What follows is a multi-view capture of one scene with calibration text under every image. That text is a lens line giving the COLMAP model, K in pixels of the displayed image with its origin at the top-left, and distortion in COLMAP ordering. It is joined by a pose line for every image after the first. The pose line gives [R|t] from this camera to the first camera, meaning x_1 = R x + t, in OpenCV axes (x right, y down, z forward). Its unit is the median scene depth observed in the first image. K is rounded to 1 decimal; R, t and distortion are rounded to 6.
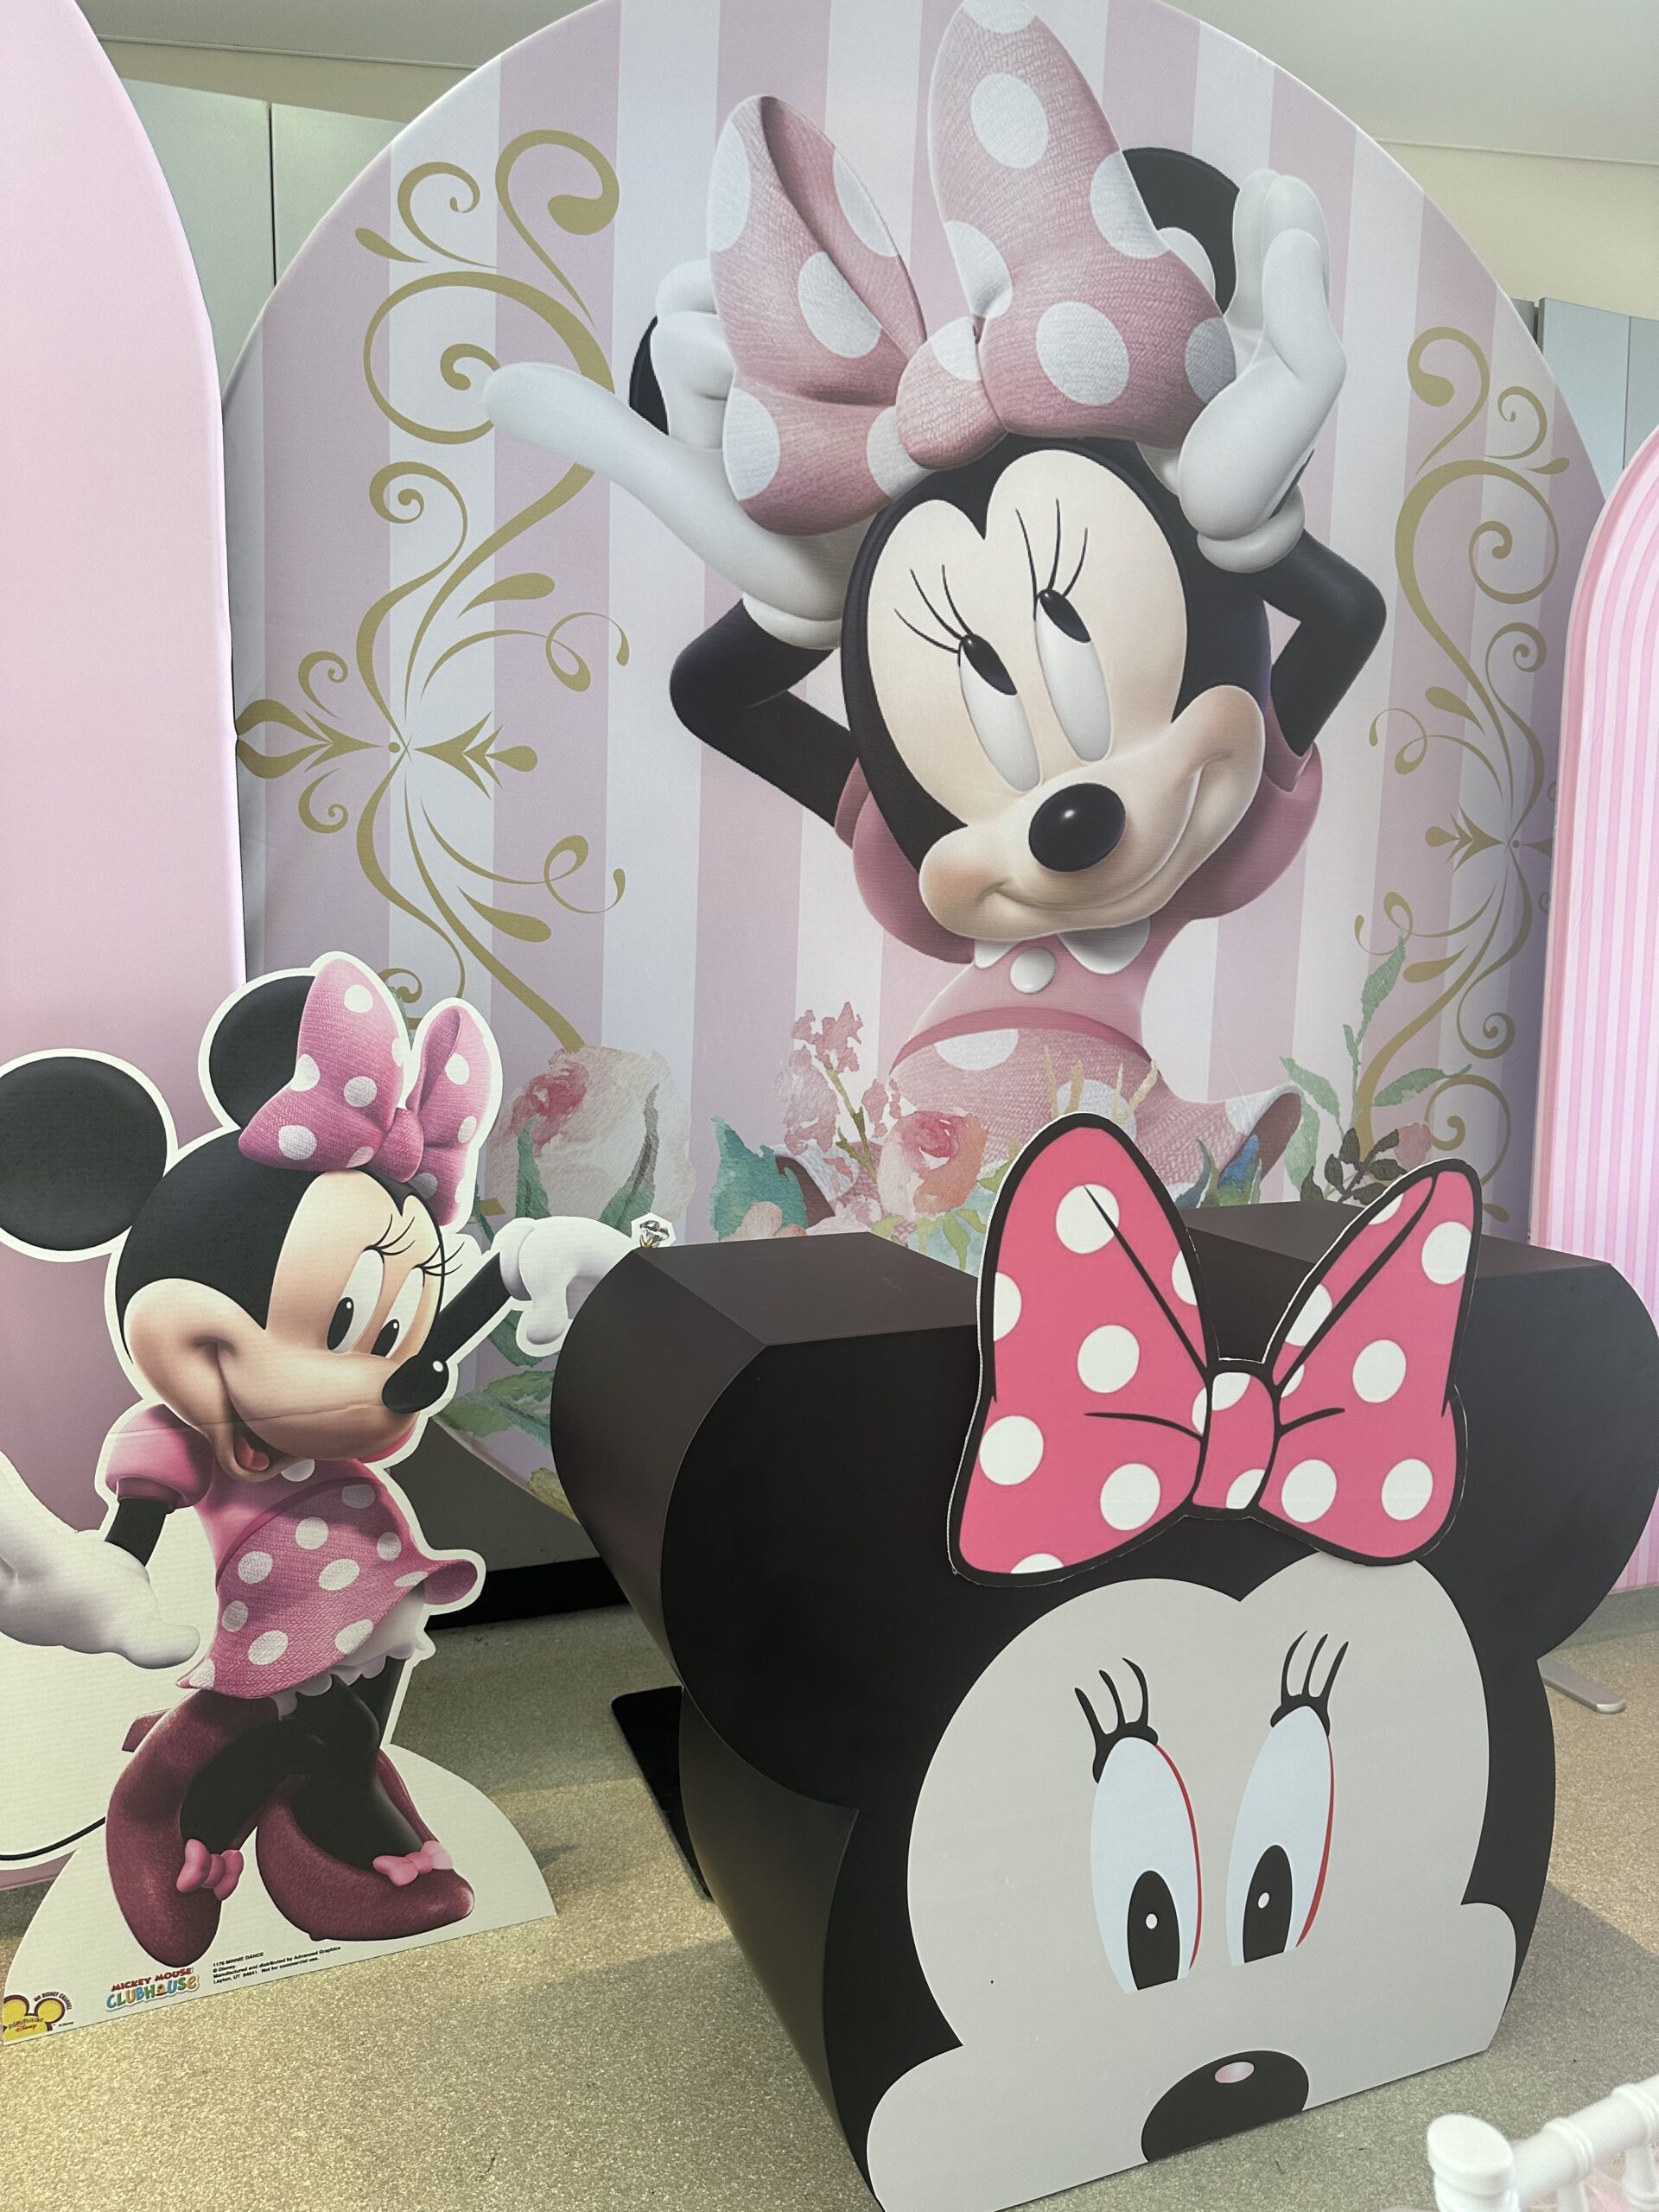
lens RADIAL K [[1541.7, 0, 826.7], [0, 1541.7, 1098.6], [0, 0, 1]] dist [0.160769, -0.329296]
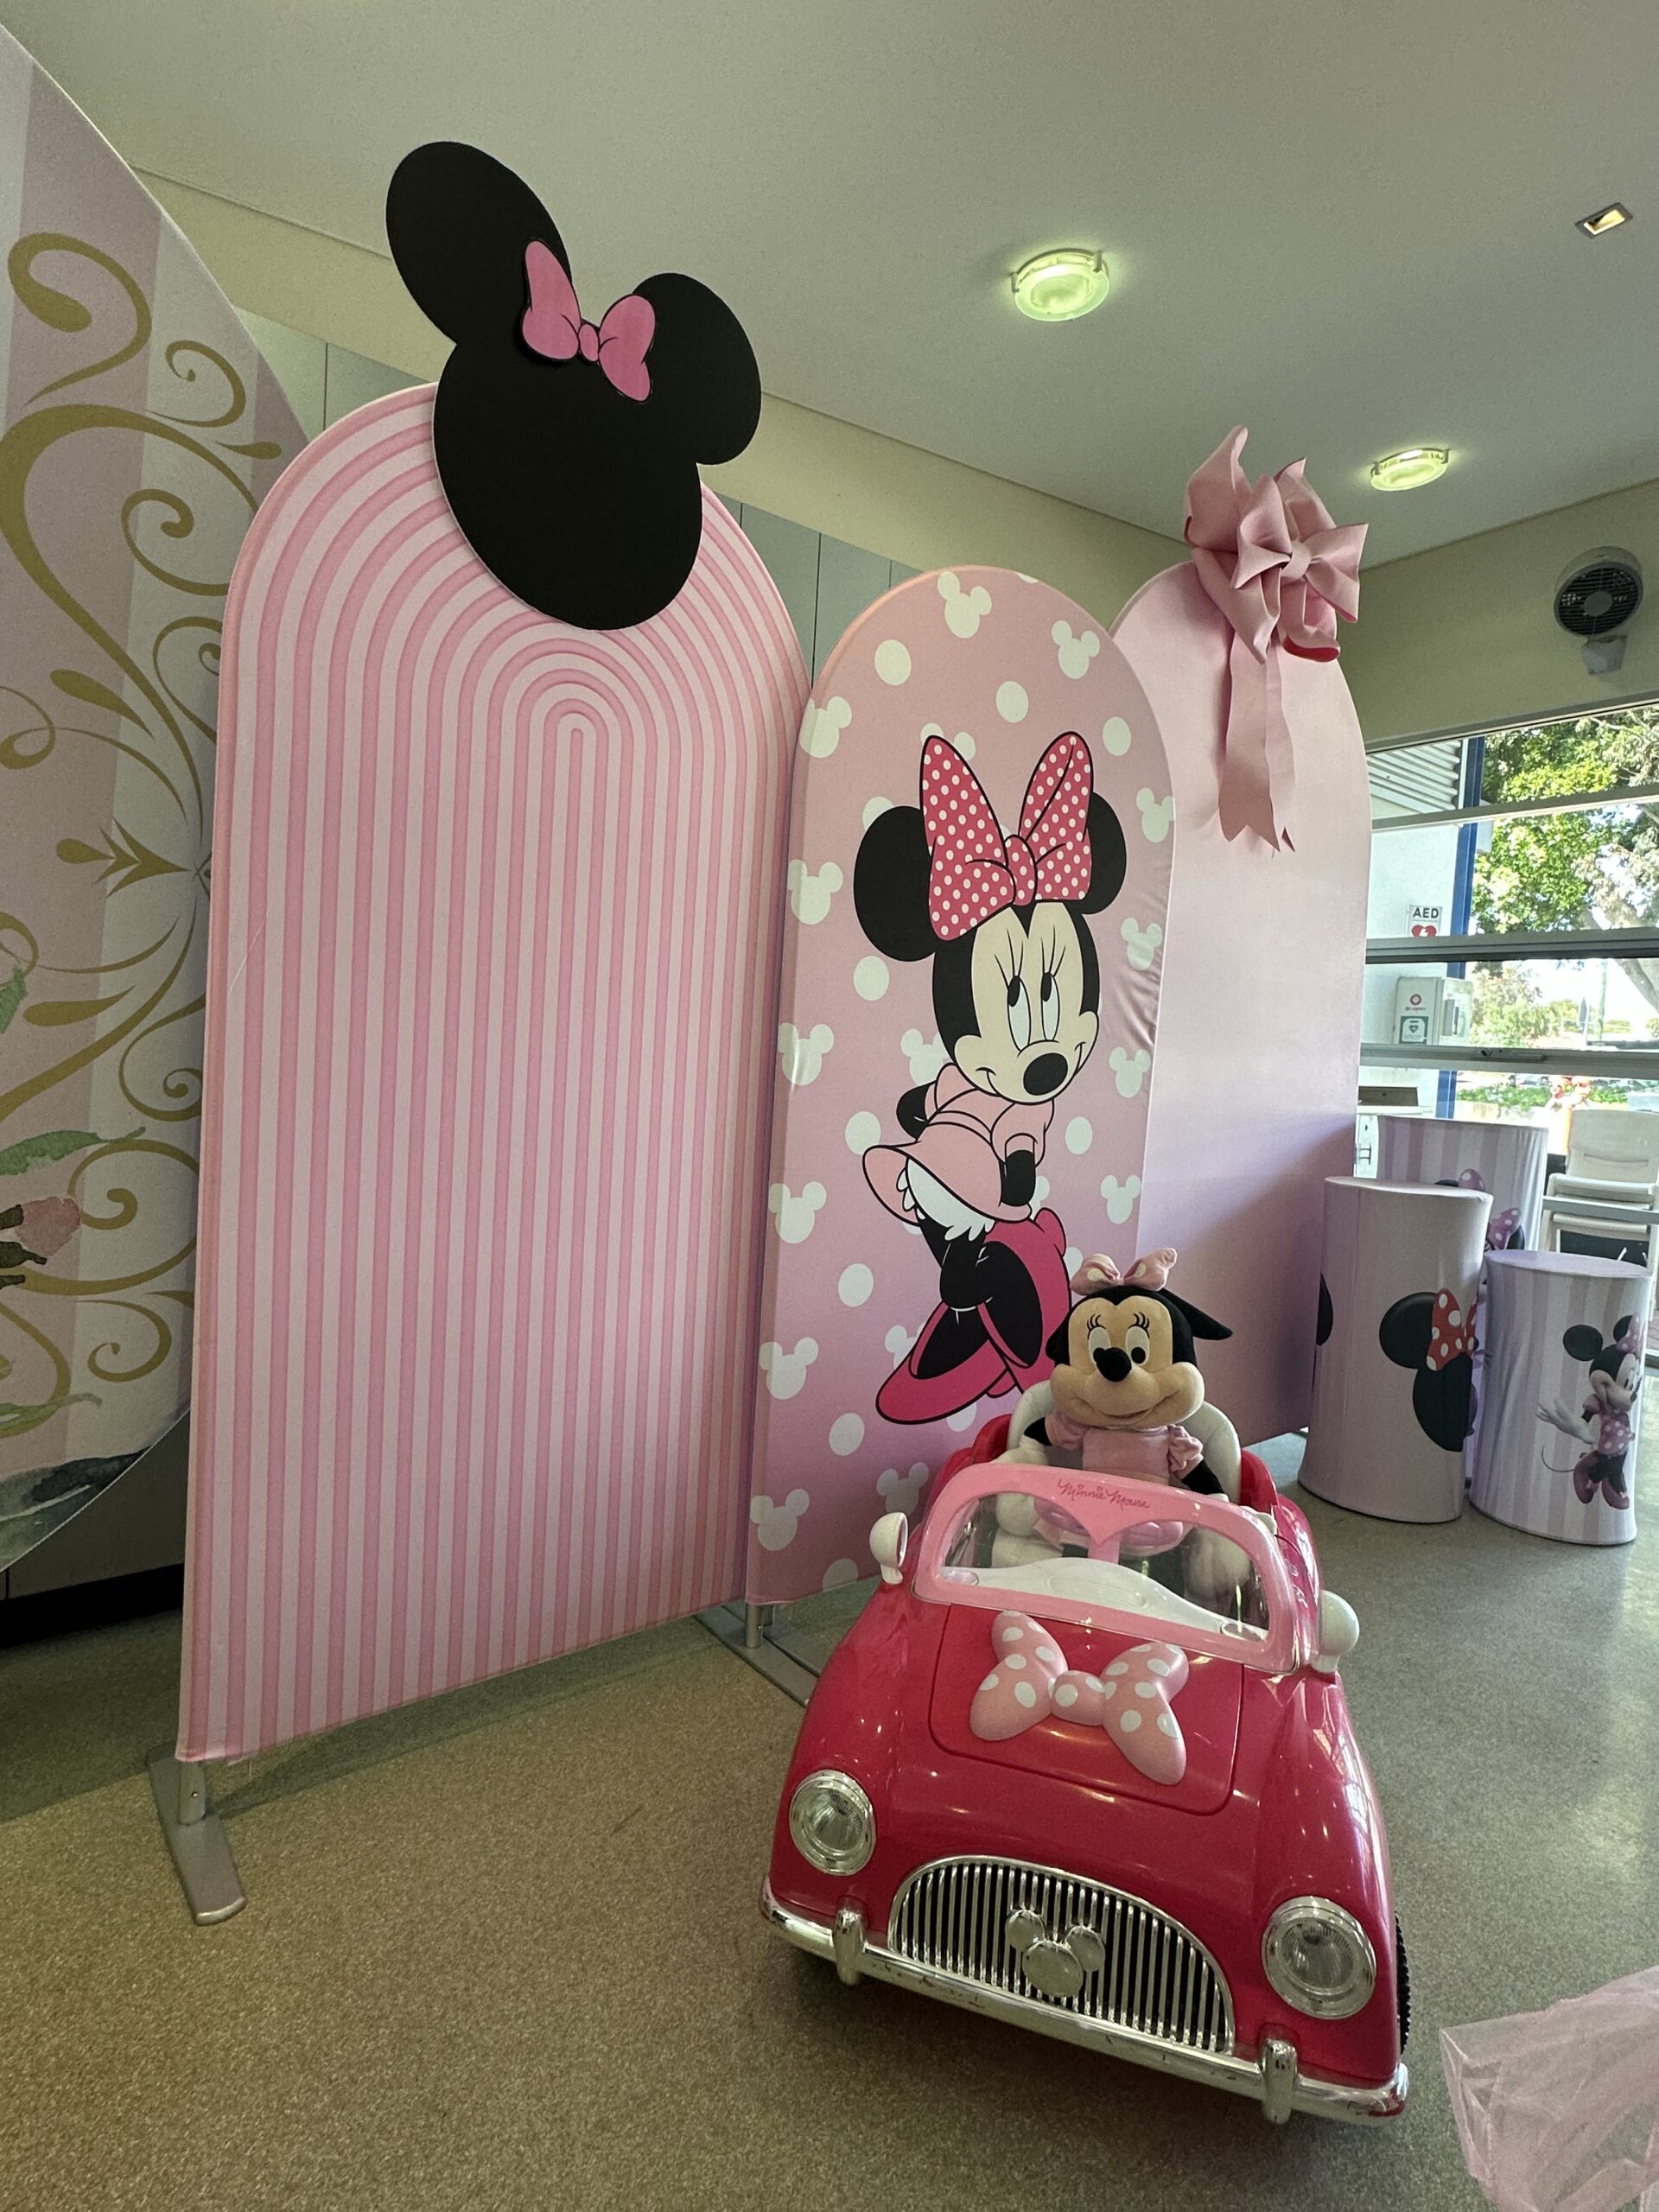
lens RADIAL K [[1105.6, 0, 813.1], [0, 1105.6, 1097.8], [0, 0, 1]] dist [-0.003085, -0.000135]
pose [[0.949598, 0.034898, 0.311523, 0.661964], [-0.022864, 0.998848, -0.042199, -0.024351], [-0.312637, 0.032949, 0.949301, 0.374992]]
